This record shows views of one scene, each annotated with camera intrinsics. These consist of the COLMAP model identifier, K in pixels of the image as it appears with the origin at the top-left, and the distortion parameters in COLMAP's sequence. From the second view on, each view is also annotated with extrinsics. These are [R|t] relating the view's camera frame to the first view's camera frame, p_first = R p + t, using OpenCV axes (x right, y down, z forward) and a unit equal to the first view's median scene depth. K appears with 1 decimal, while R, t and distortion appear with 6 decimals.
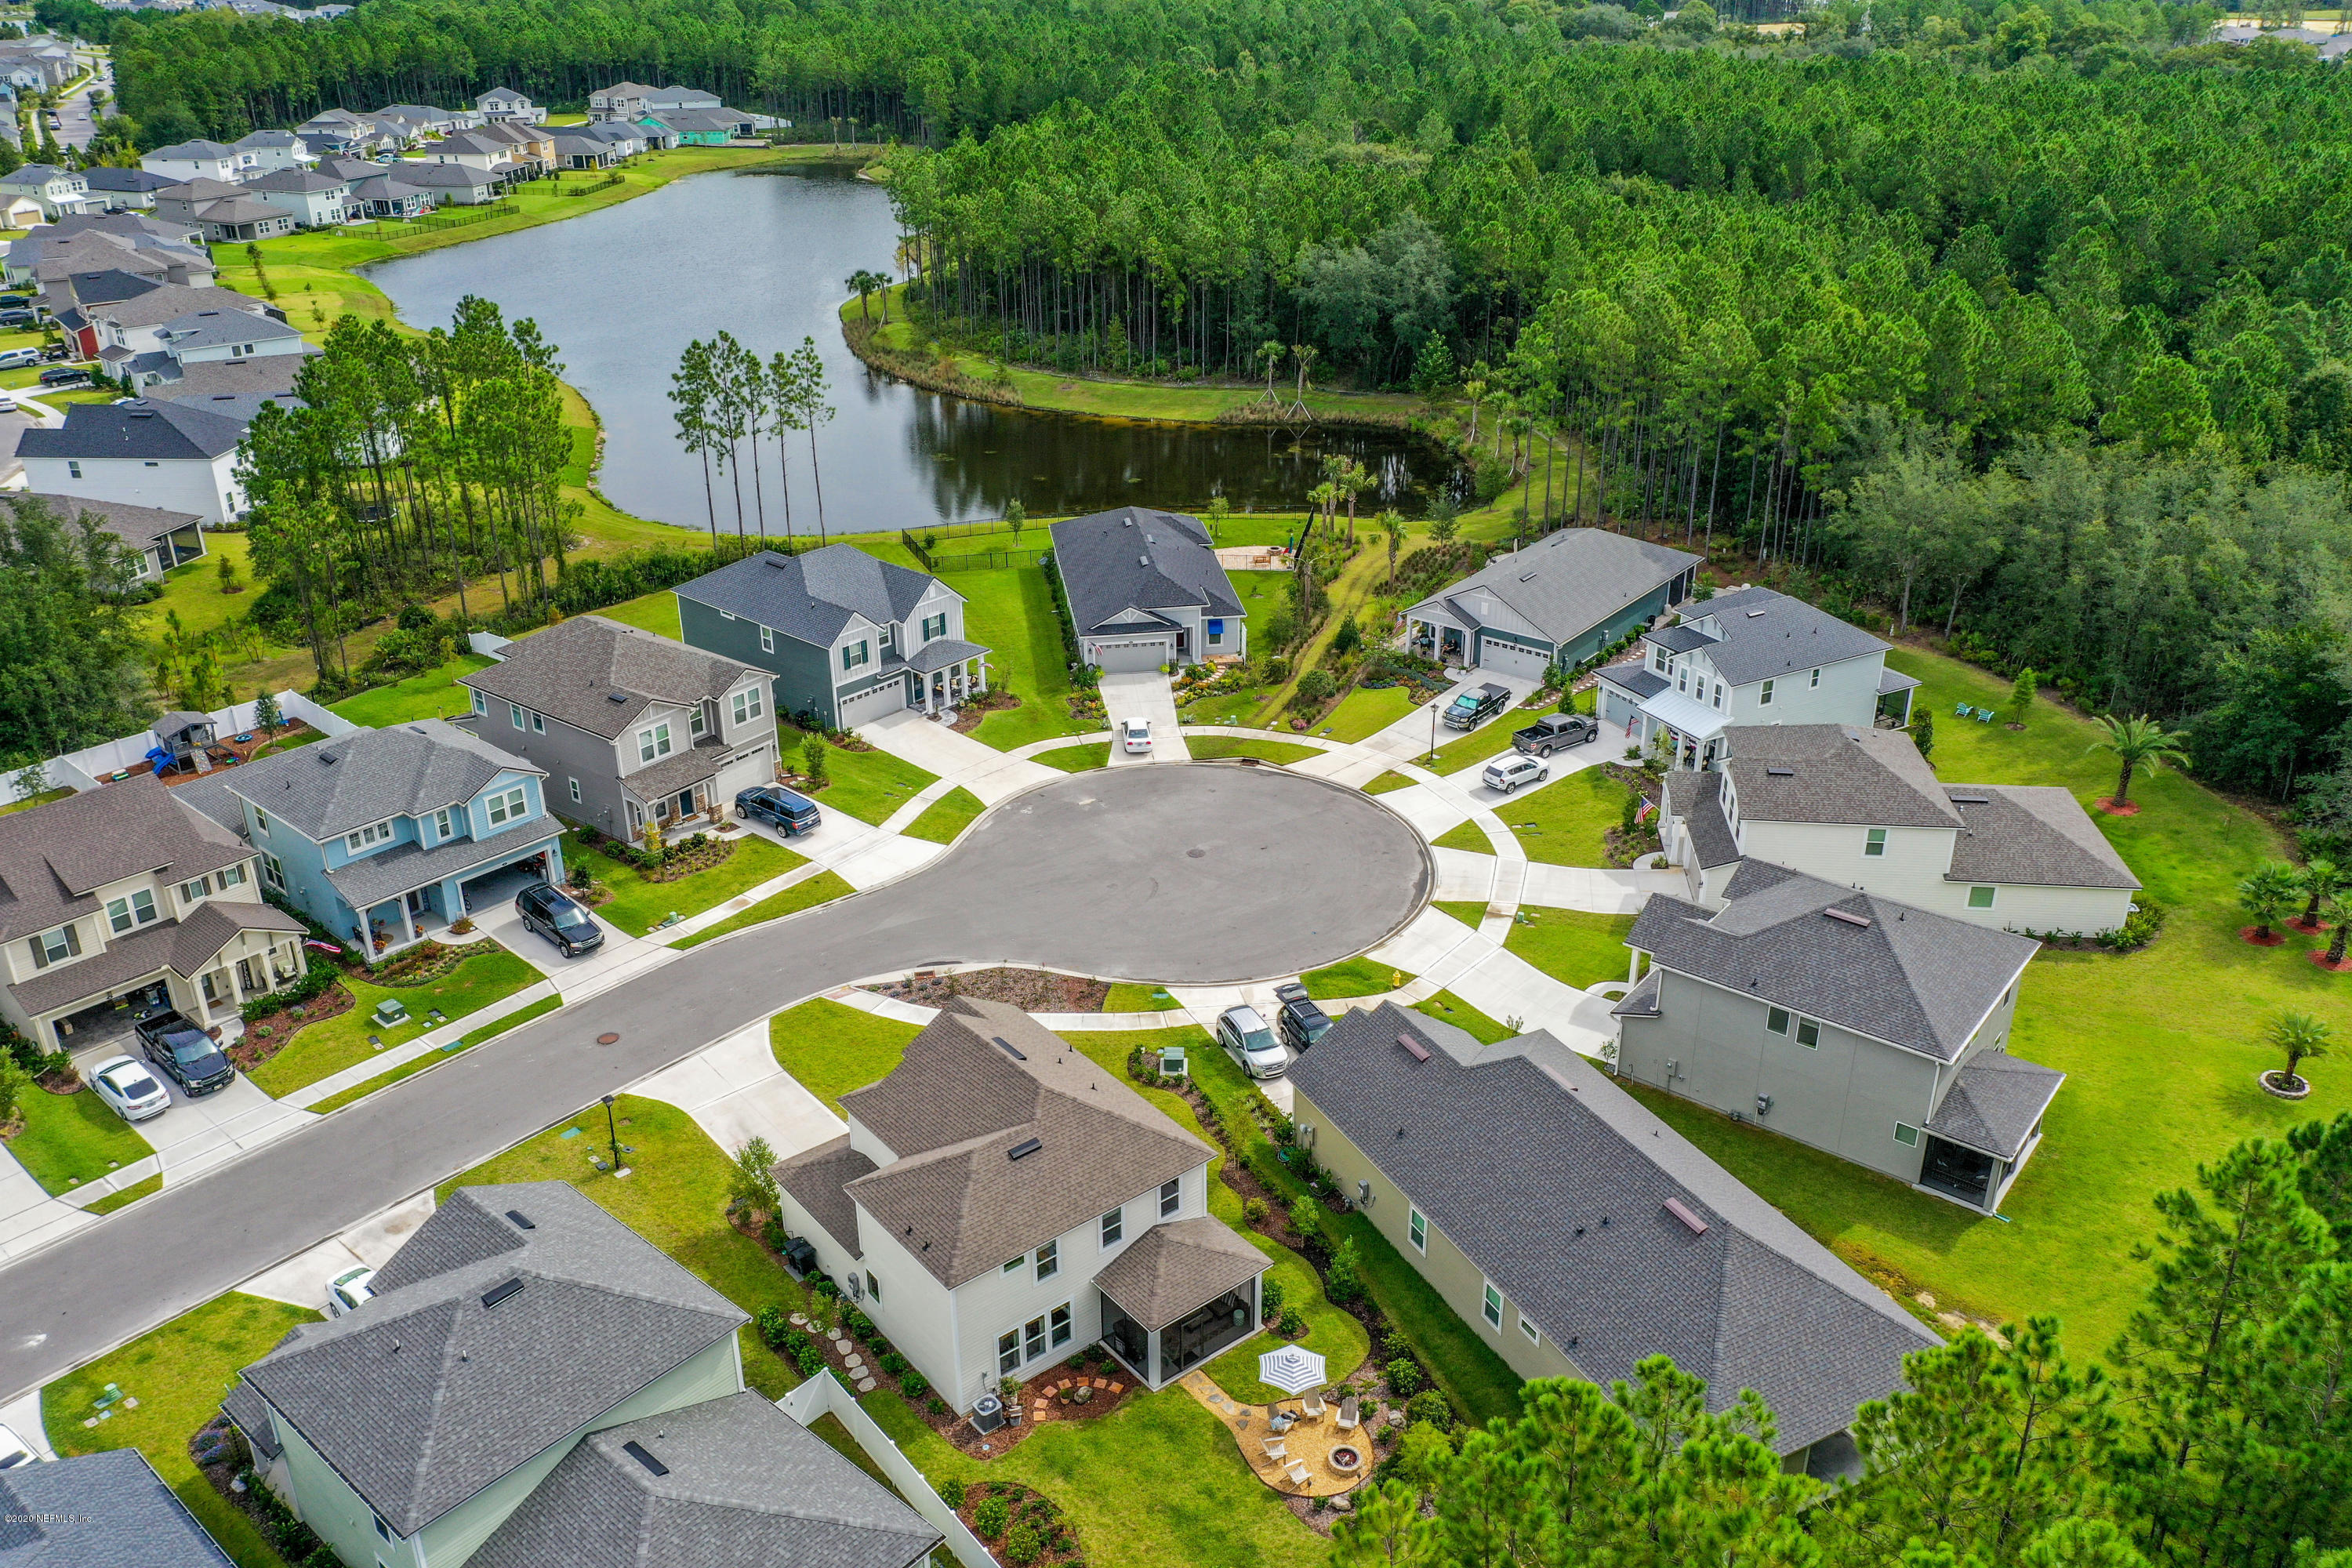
lens RADIAL K [[1880.2, 0, 1184.6], [0, 1880.2, 776.6], [0, 0, 1]] dist [0.003685, 0.001649]
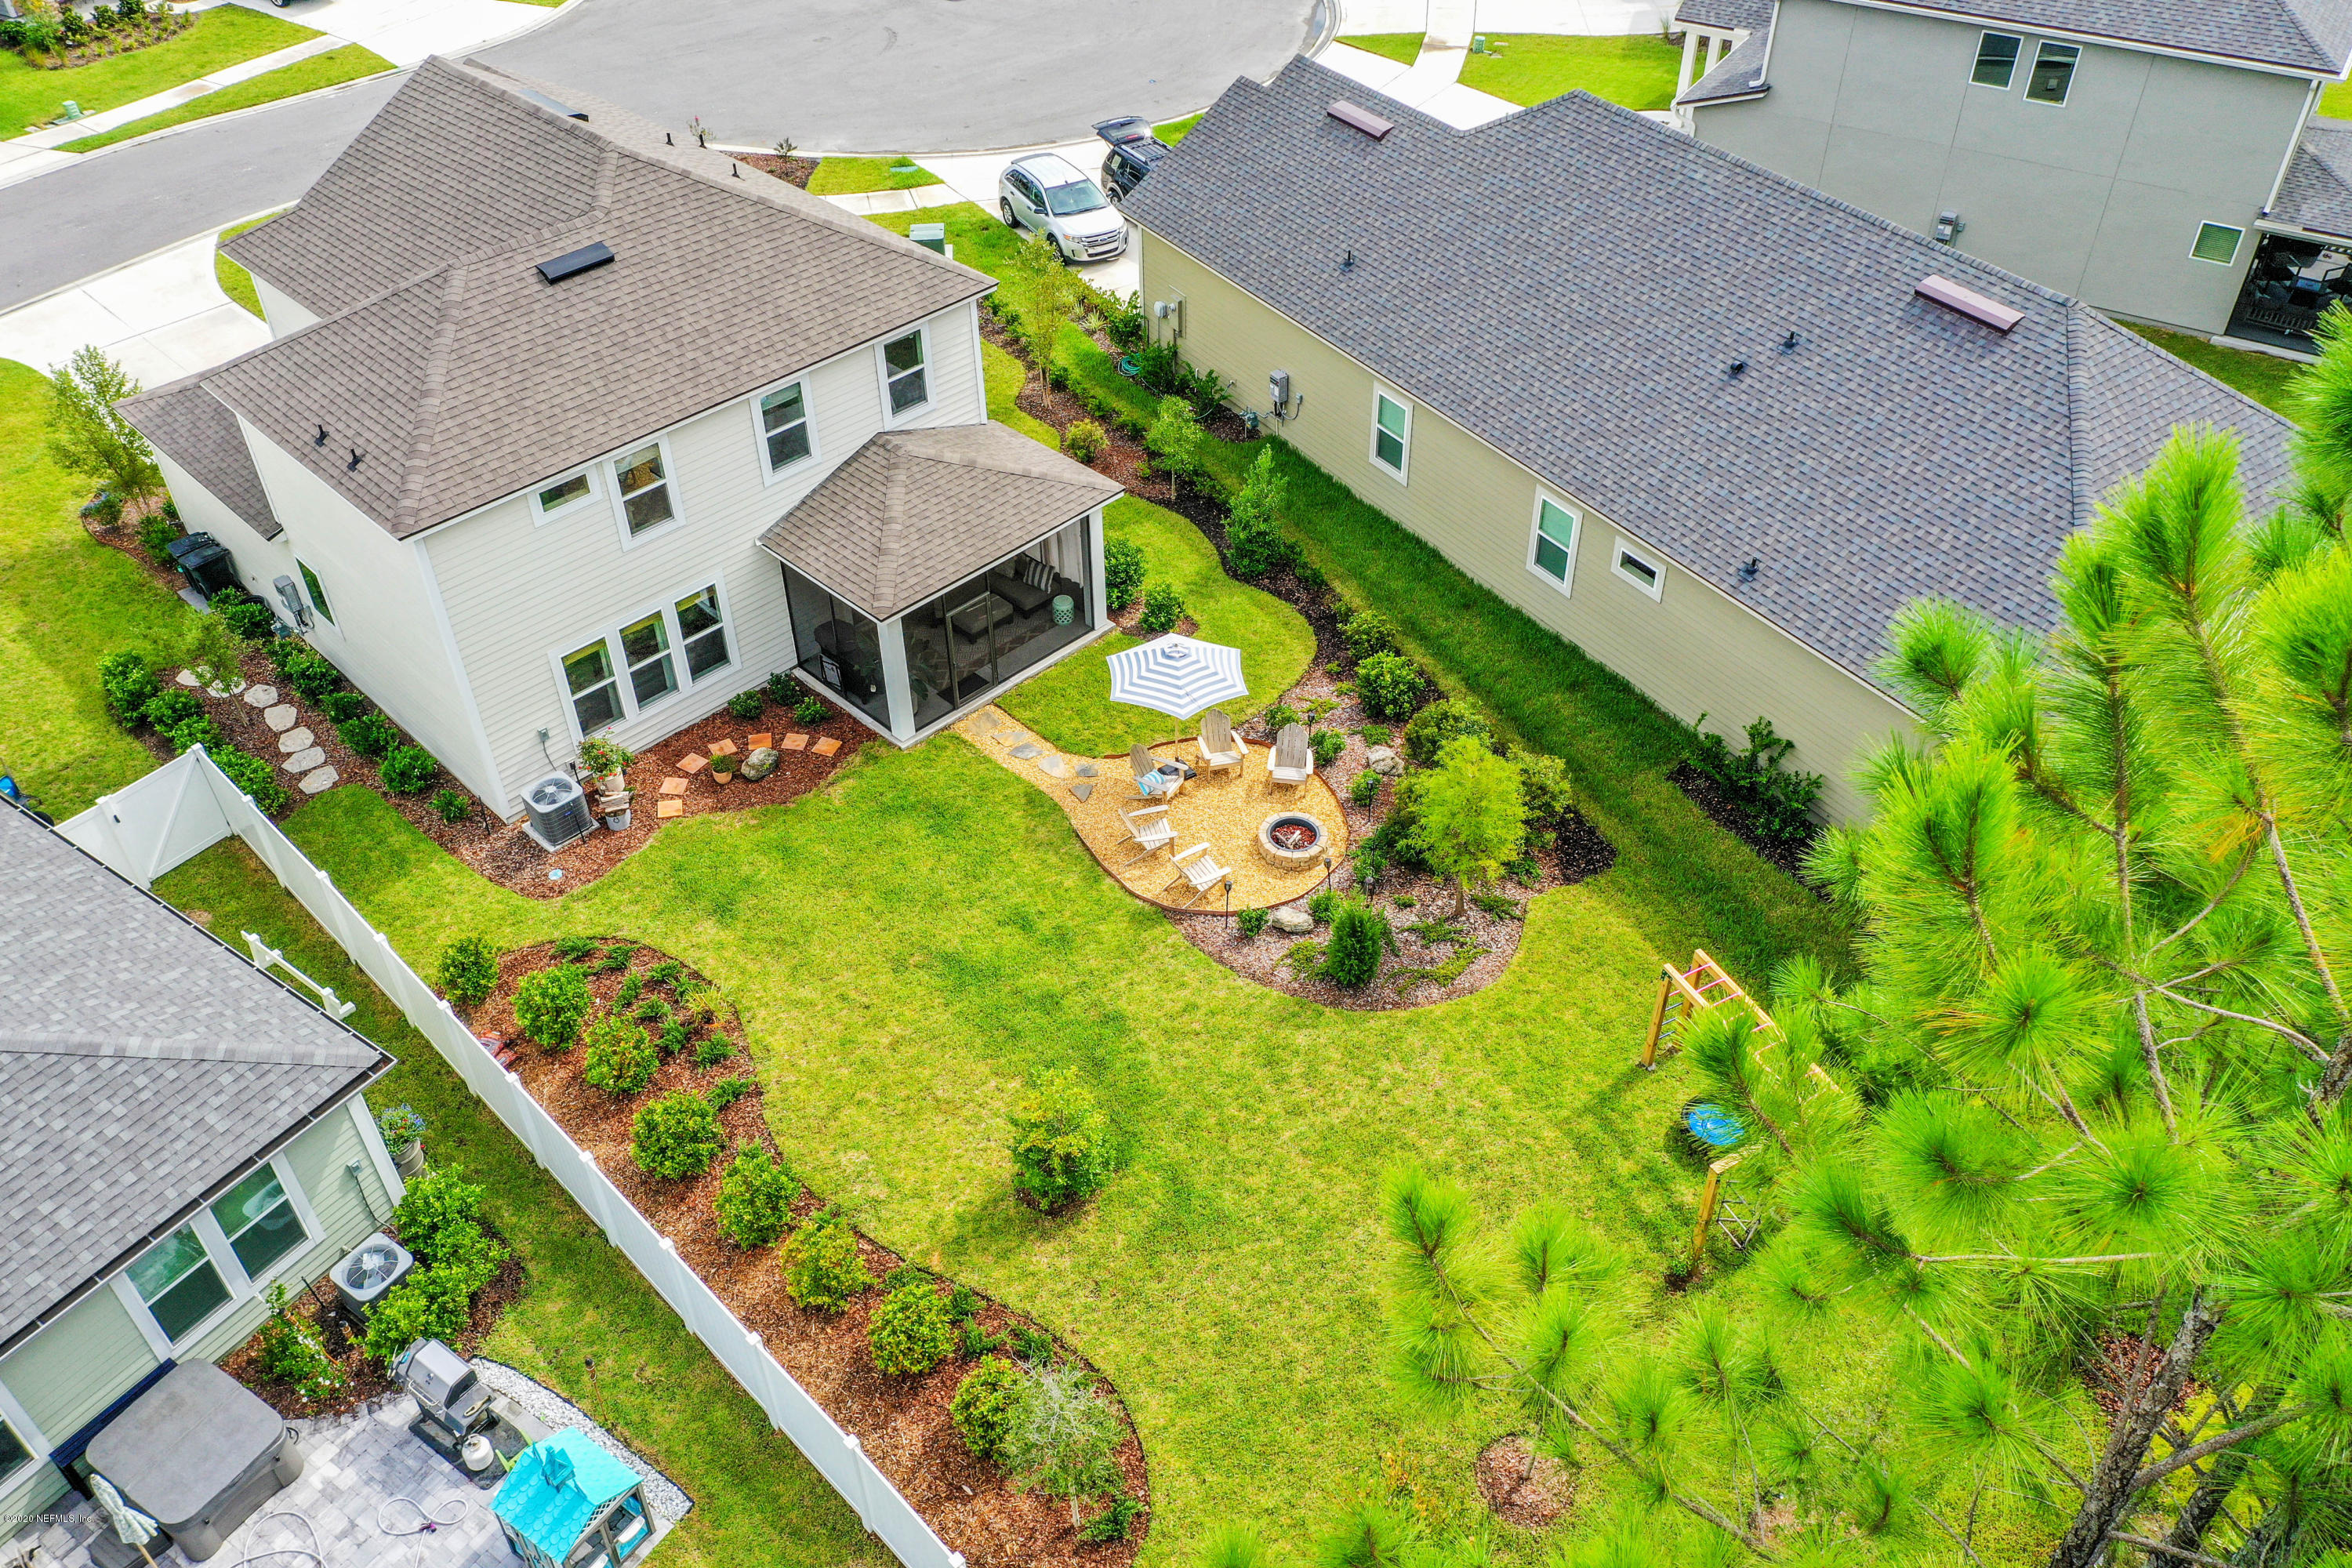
lens RADIAL K [[1866.0, 0, 1177.7], [0, 1866.0, 780.3], [0, 0, 1]] dist [-0.002464, 0.004799]
pose [[0.994026, -0.076344, 0.077995, 0.017020], [0.053344, 0.963304, 0.263058, 0.205812], [-0.095216, -0.257326, 0.961622, 0.505766]]
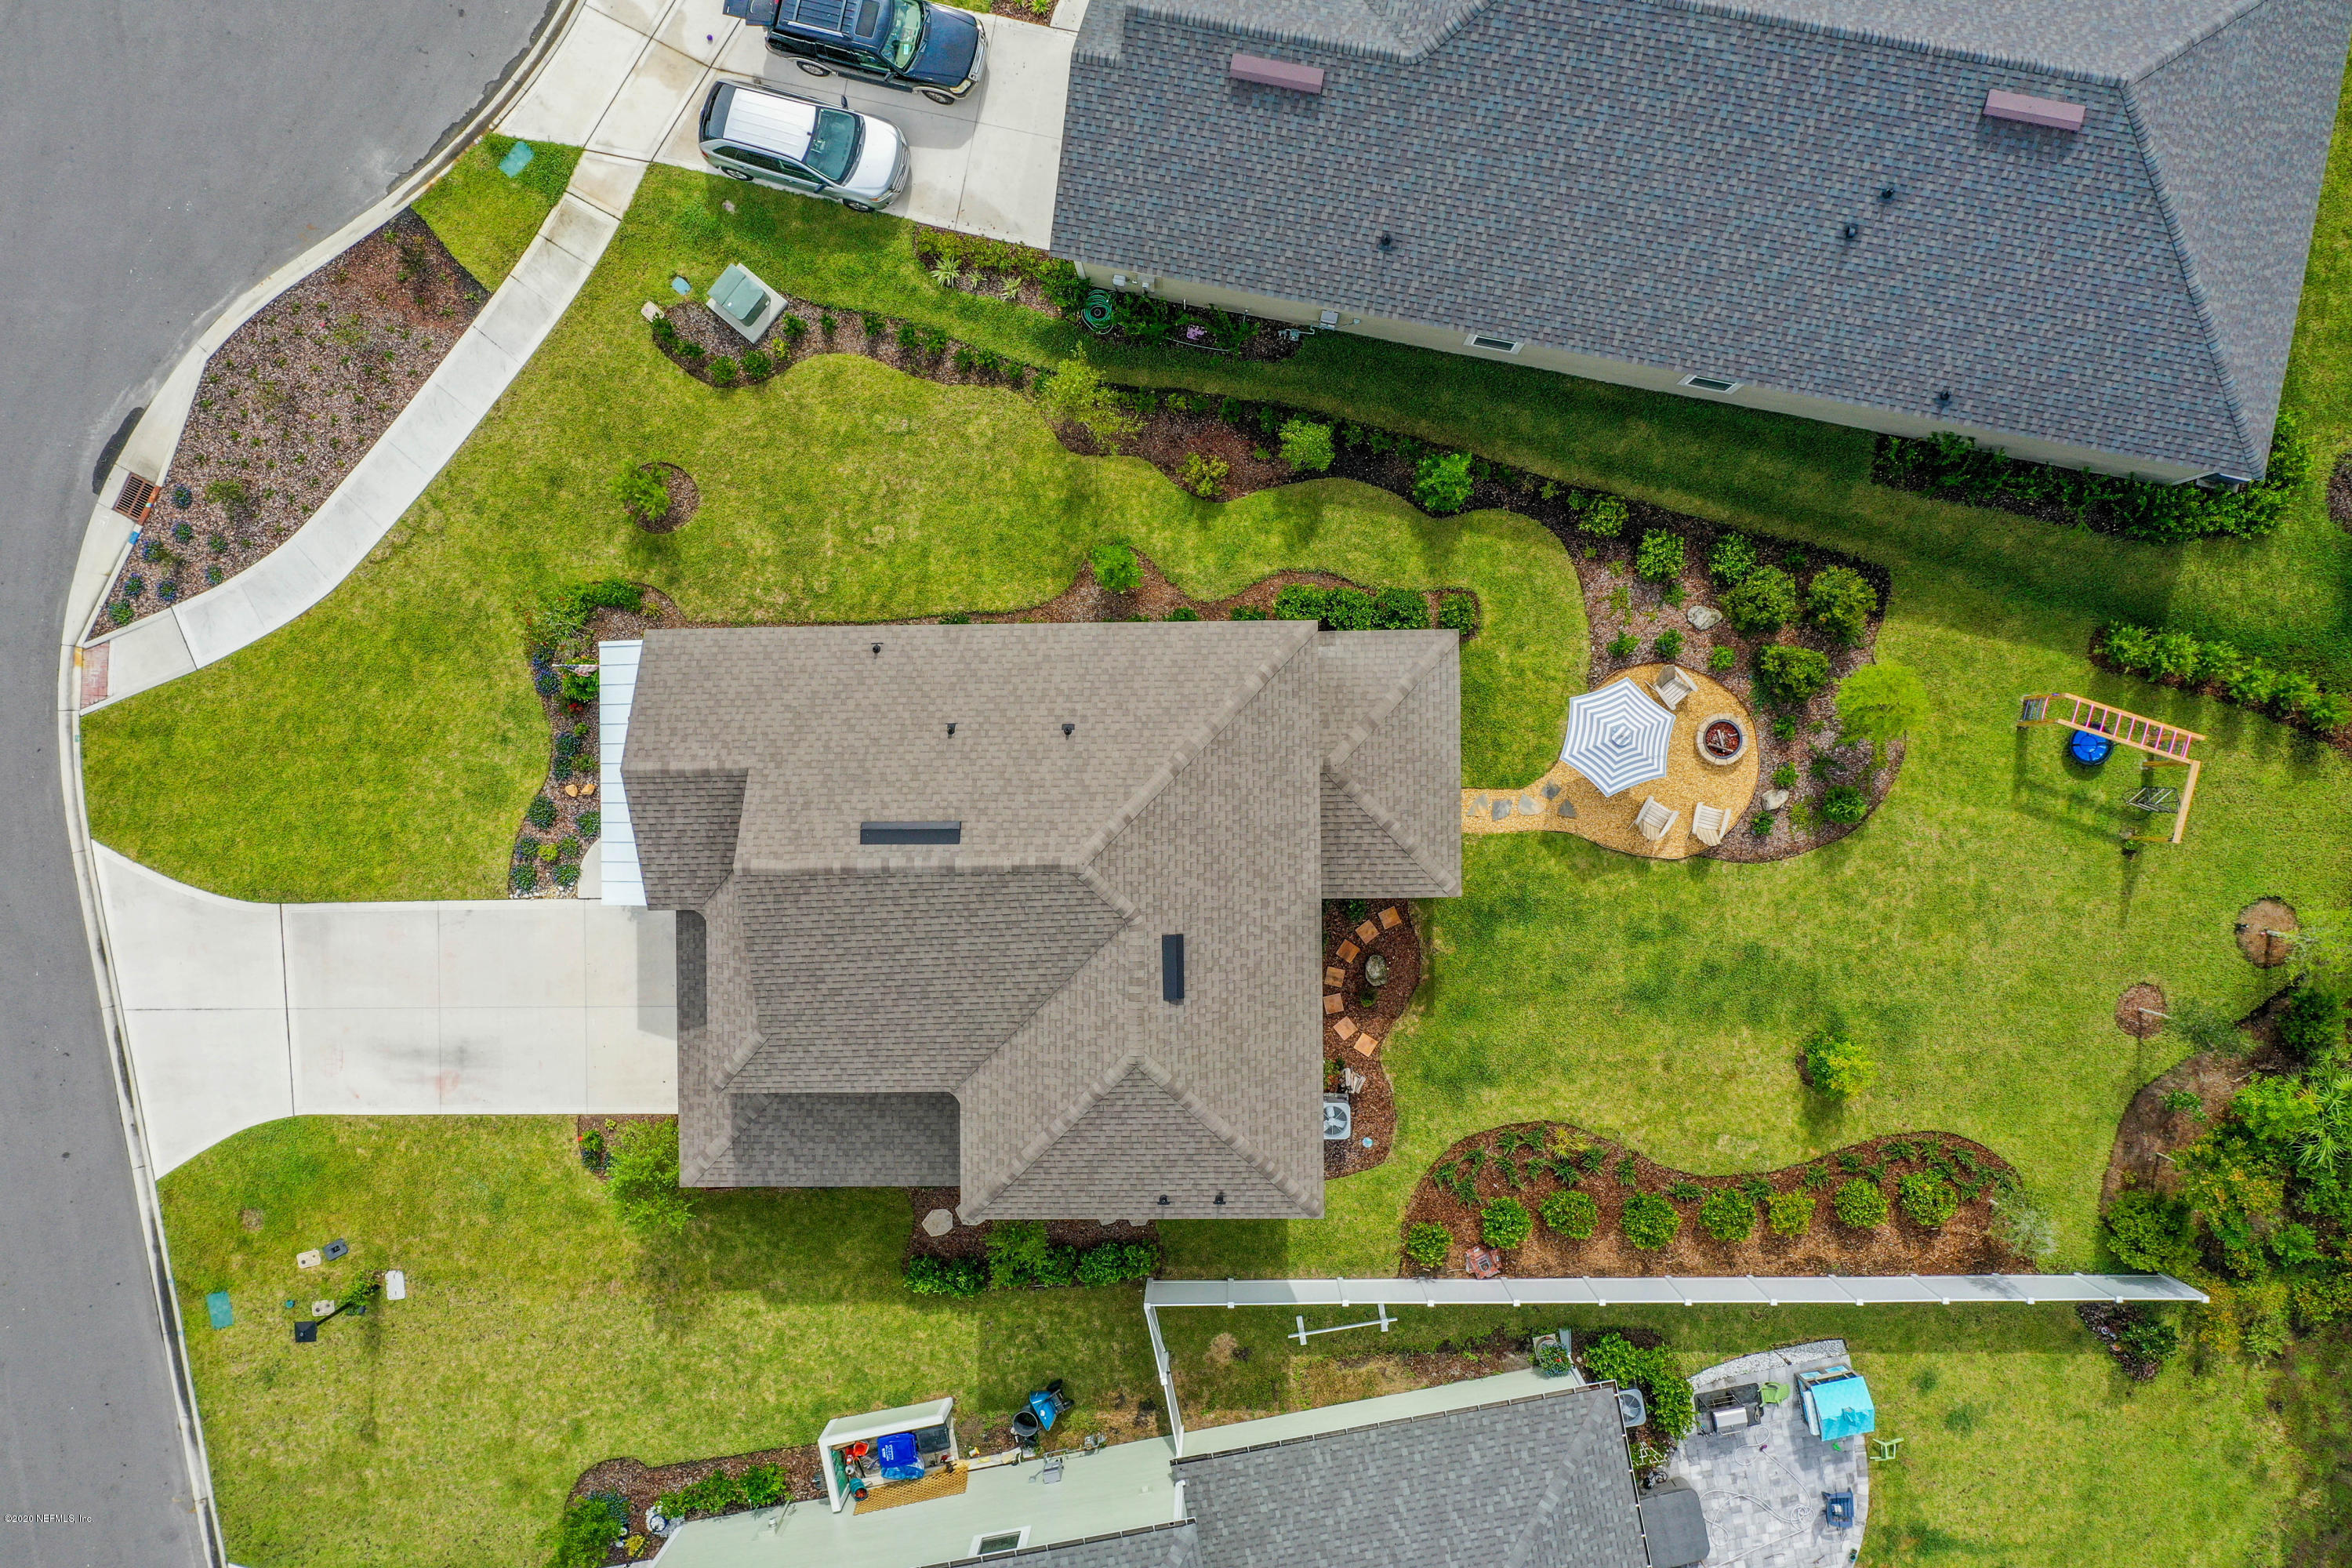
lens RADIAL K [[1866.0, 0, 1177.7], [0, 1866.0, 780.3], [0, 0, 1]] dist [-0.002464, 0.004799]
pose [[0.618807, -0.785398, -0.015133, -0.034478], [0.349134, 0.257720, 0.900936, -0.285526], [-0.703693, -0.562789, 0.433688, 0.794215]]
